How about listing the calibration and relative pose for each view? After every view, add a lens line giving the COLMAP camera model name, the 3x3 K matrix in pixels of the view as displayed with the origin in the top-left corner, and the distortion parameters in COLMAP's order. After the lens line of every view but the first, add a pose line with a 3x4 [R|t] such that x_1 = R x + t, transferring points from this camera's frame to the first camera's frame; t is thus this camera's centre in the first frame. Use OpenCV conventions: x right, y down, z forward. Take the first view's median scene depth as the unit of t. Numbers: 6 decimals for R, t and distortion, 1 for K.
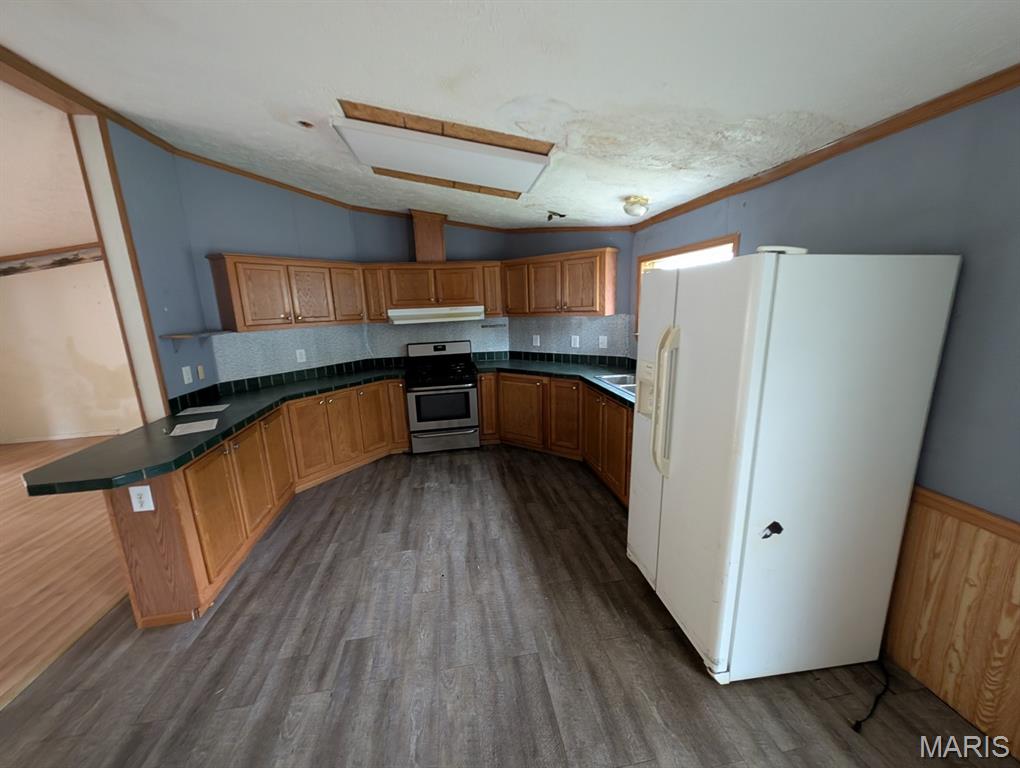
lens RADIAL K [[382.8, 0, 508.3], [0, 382.8, 382.3], [0, 0, 1]] dist [0.013102, -0.005625]
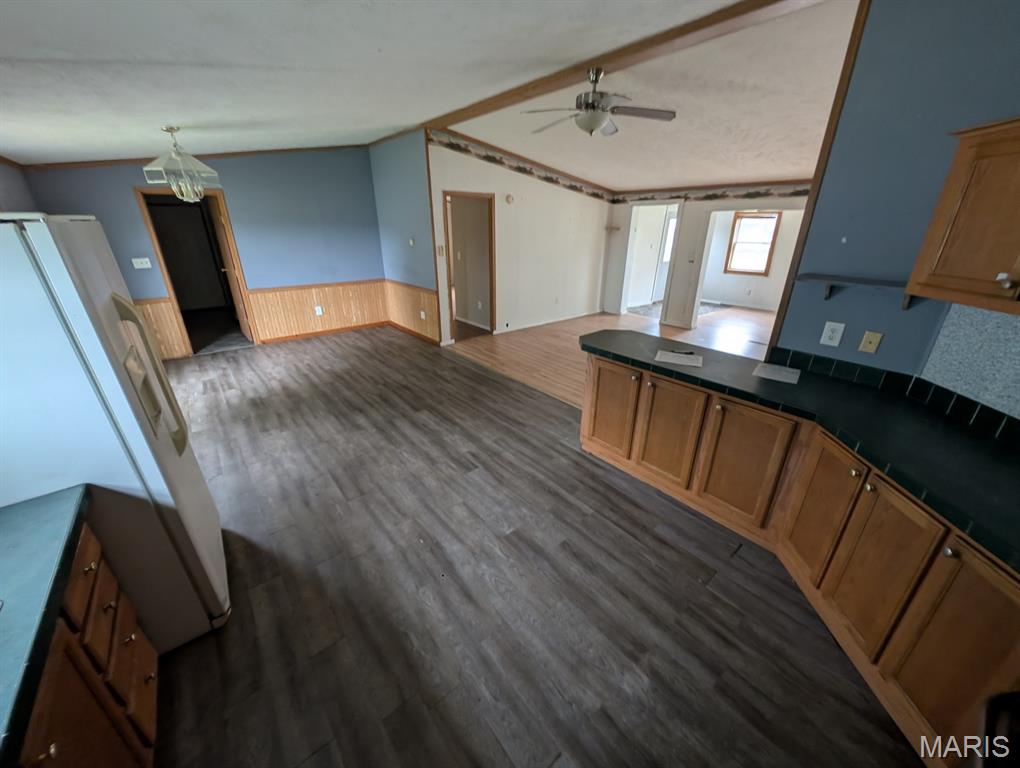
lens RADIAL K [[382.8, 0, 508.3], [0, 382.8, 382.3], [0, 0, 1]] dist [0.013102, -0.005625]
pose [[-0.866934, 0.222756, -0.445876, 0.049211], [-0.072536, 0.828664, 0.555027, -0.261318], [0.493117, 0.513514, -0.702239, 1.067304]]
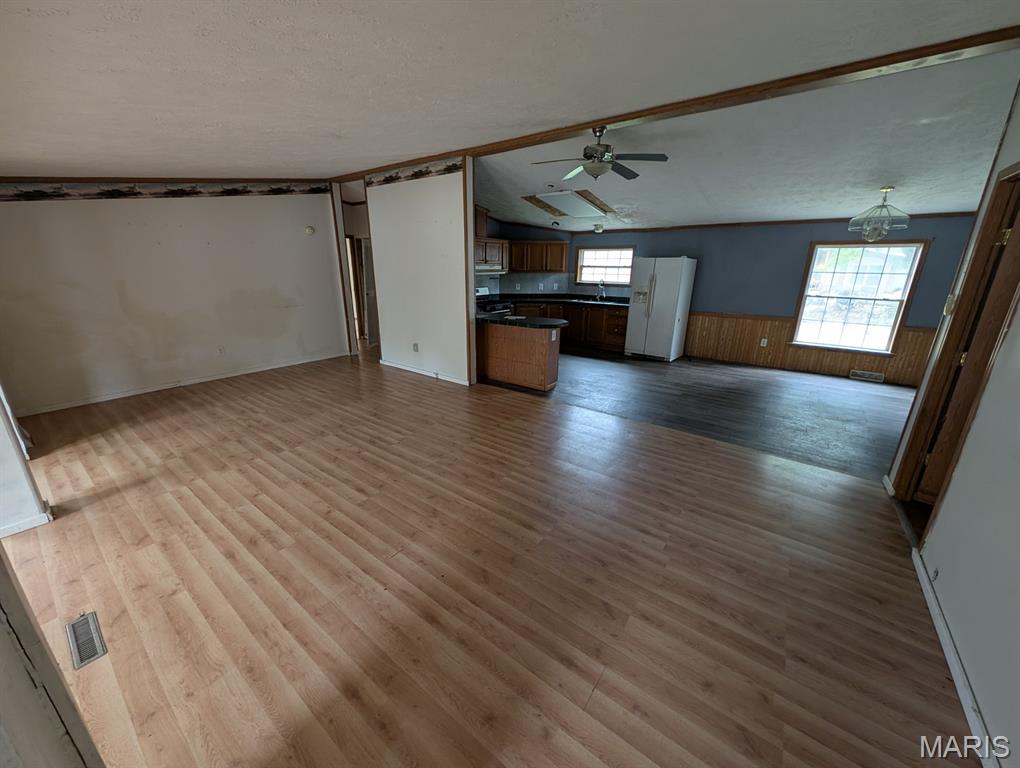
lens RADIAL K [[382.8, 0, 508.3], [0, 382.8, 382.3], [0, 0, 1]] dist [0.013102, -0.005625]
pose [[0.724134, -0.159276, 0.671015, -1.629311], [0.105485, 0.987097, 0.120468, 0.147502], [-0.681545, -0.016453, 0.731591, -0.389360]]
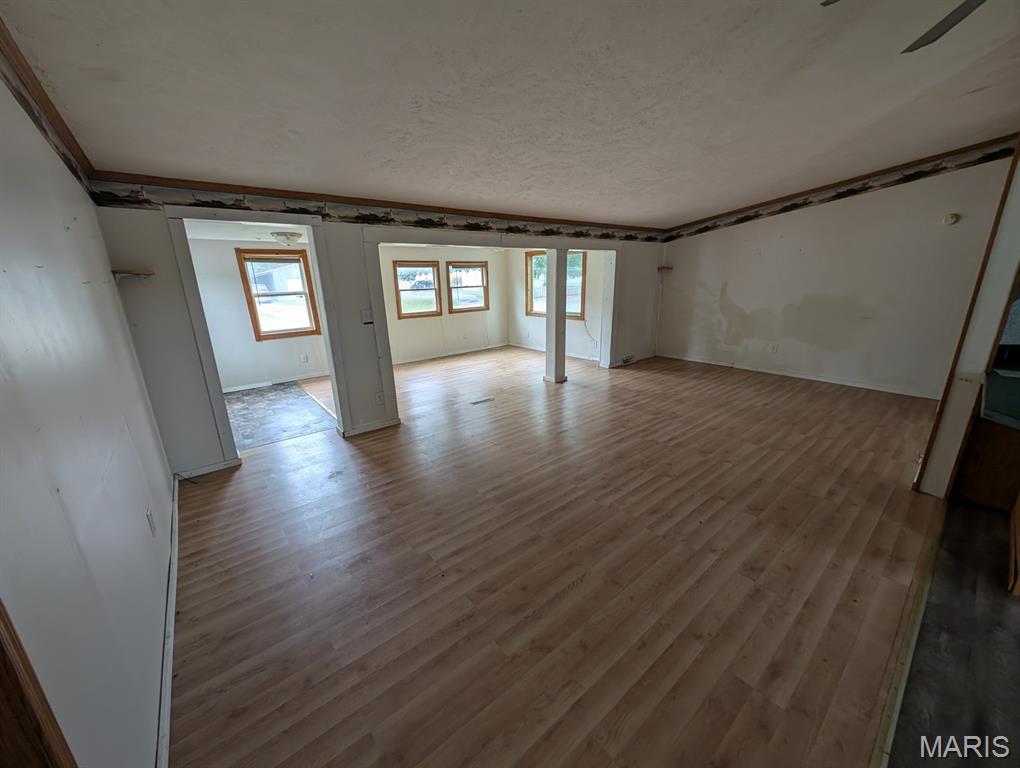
lens RADIAL K [[382.8, 0, 508.3], [0, 382.8, 382.3], [0, 0, 1]] dist [0.013102, -0.005625]
pose [[0.490635, 0.263990, -0.830414, -0.529031], [-0.177596, 0.963295, 0.201304, 0.096343], [0.853075, 0.048712, 0.519509, -0.335350]]
